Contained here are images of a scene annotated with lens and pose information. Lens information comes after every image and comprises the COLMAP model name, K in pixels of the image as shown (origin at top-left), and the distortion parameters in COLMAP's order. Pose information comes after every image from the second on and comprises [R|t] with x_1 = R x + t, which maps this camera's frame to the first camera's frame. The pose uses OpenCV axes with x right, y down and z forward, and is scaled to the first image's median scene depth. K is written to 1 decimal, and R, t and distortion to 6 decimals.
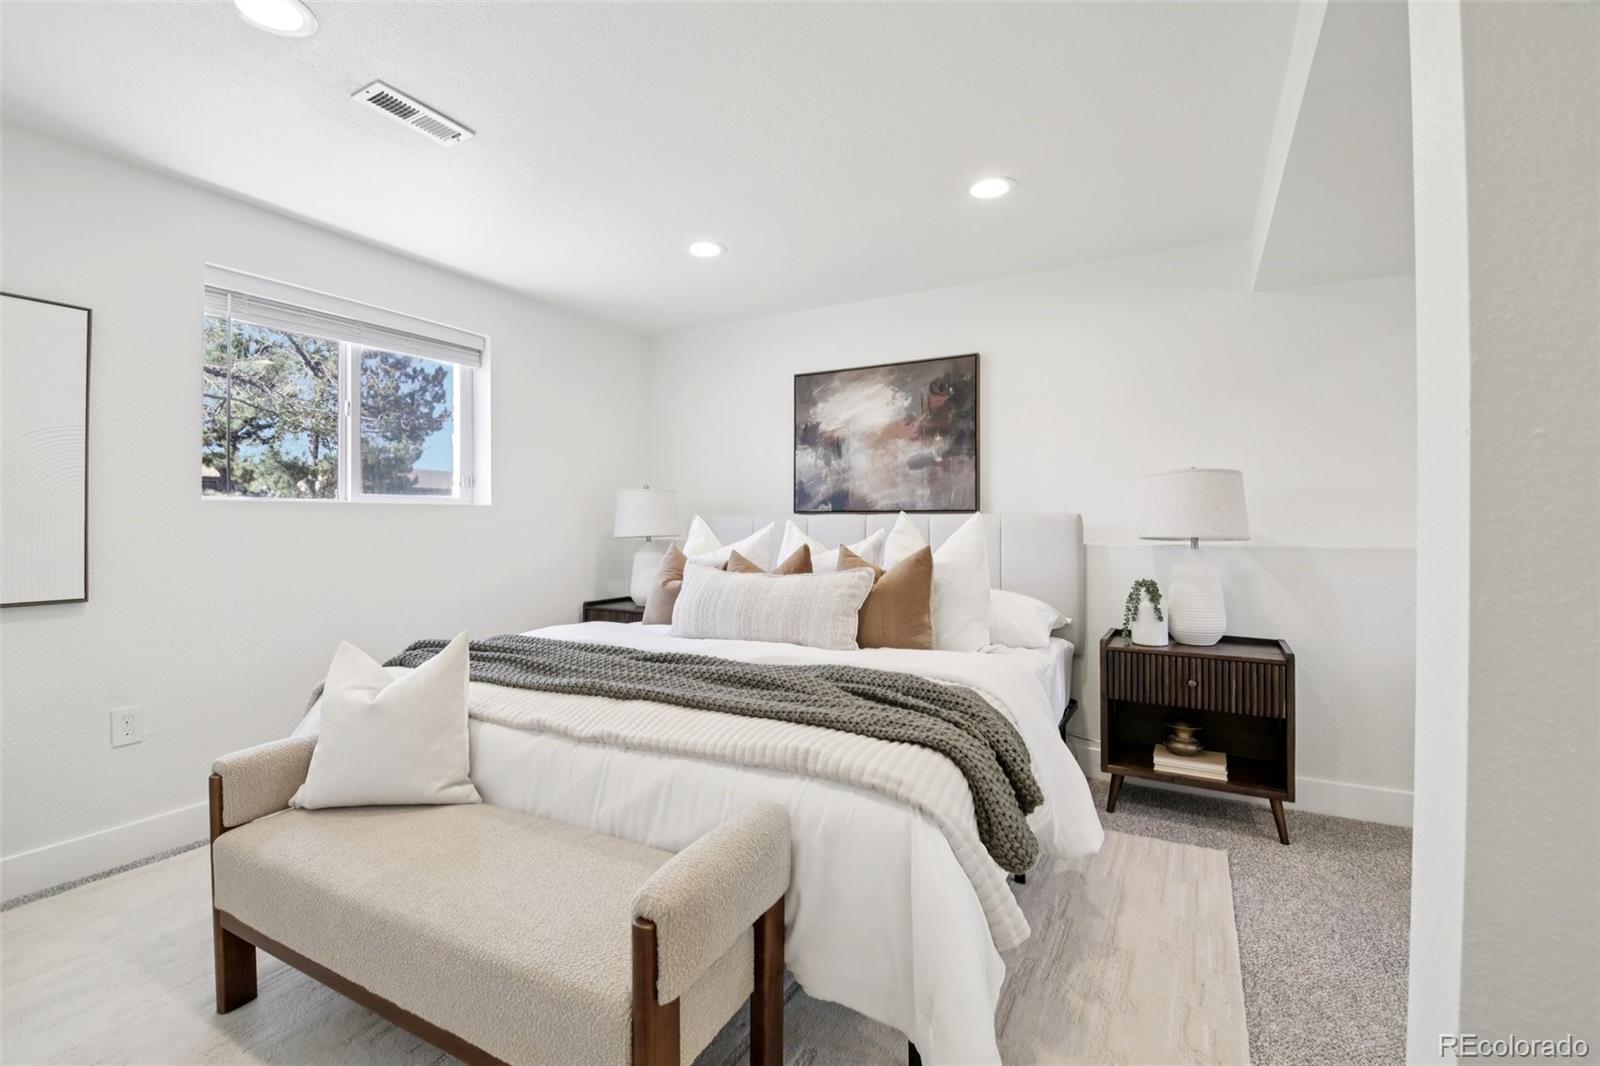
lens RADIAL K [[695.4, 0, 808.0], [0, 695.4, 526.5], [0, 0, 1]] dist [0.001738, -0.008565]
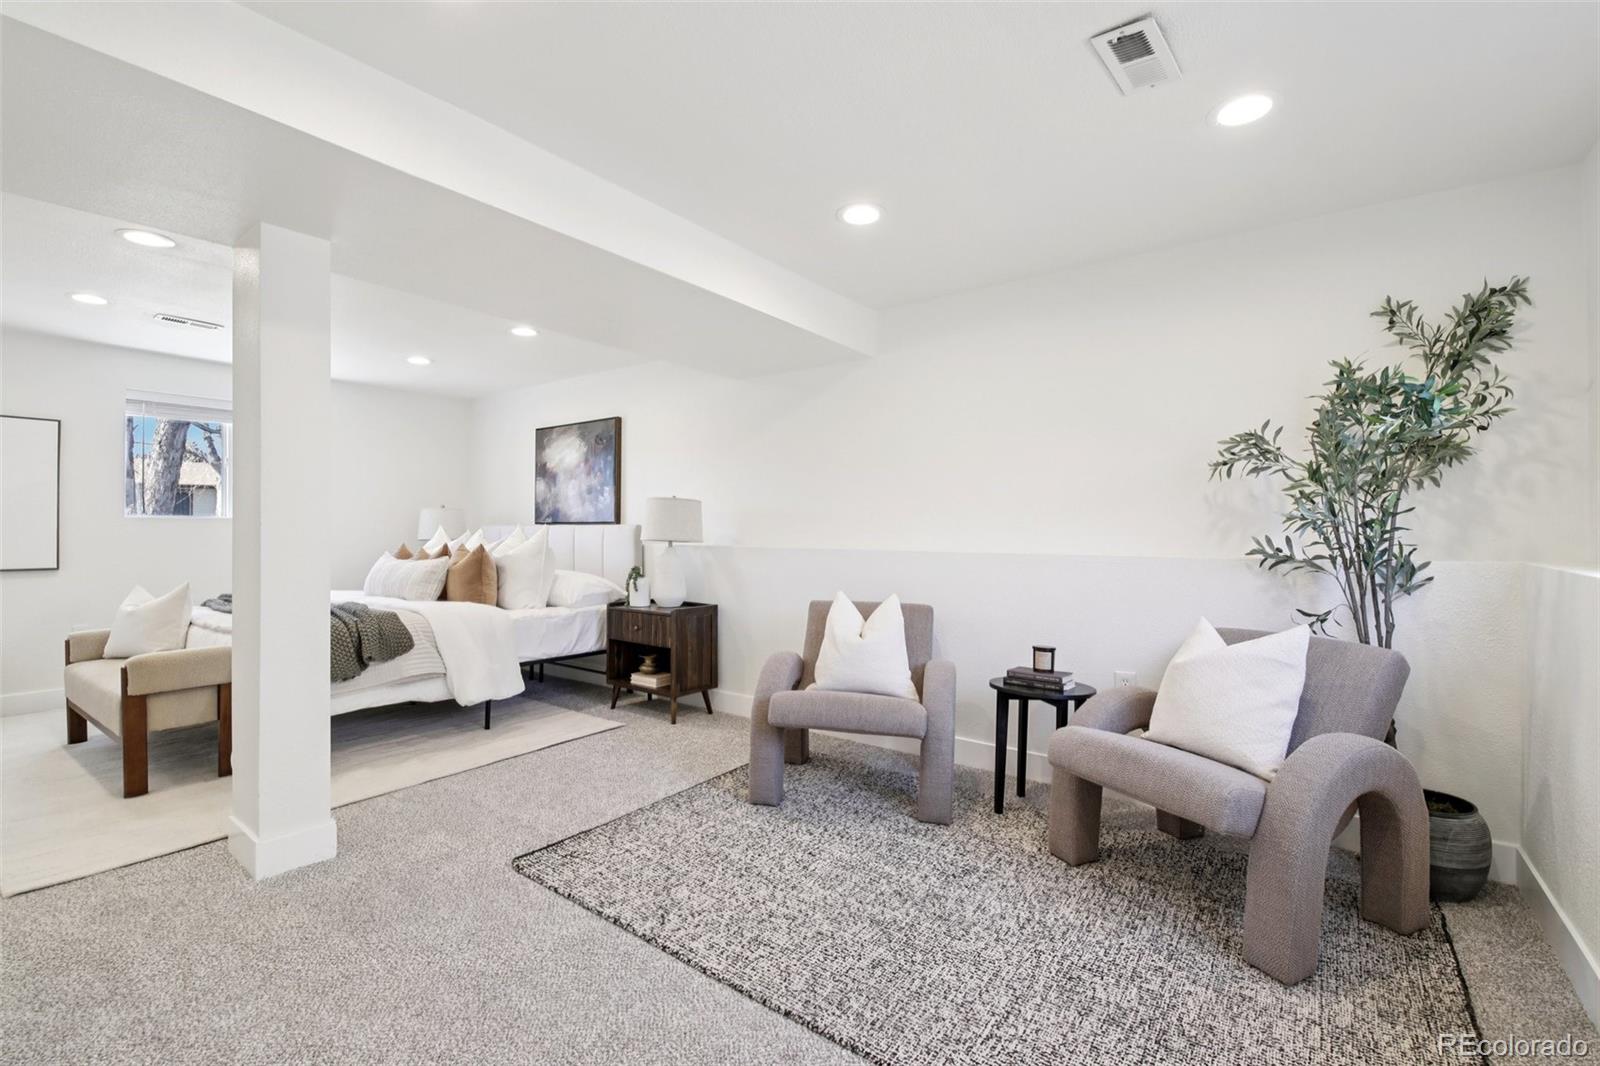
lens RADIAL K [[695.4, 0, 796.2], [0, 695.4, 534.3], [0, 0, 1]] dist [0.001738, -0.008565]
pose [[0.990959, 0.002666, -0.134136, 0.819951], [-0.003024, 0.999992, -0.002463, 0.004539], [0.134129, 0.002846, 0.990960, -0.417391]]
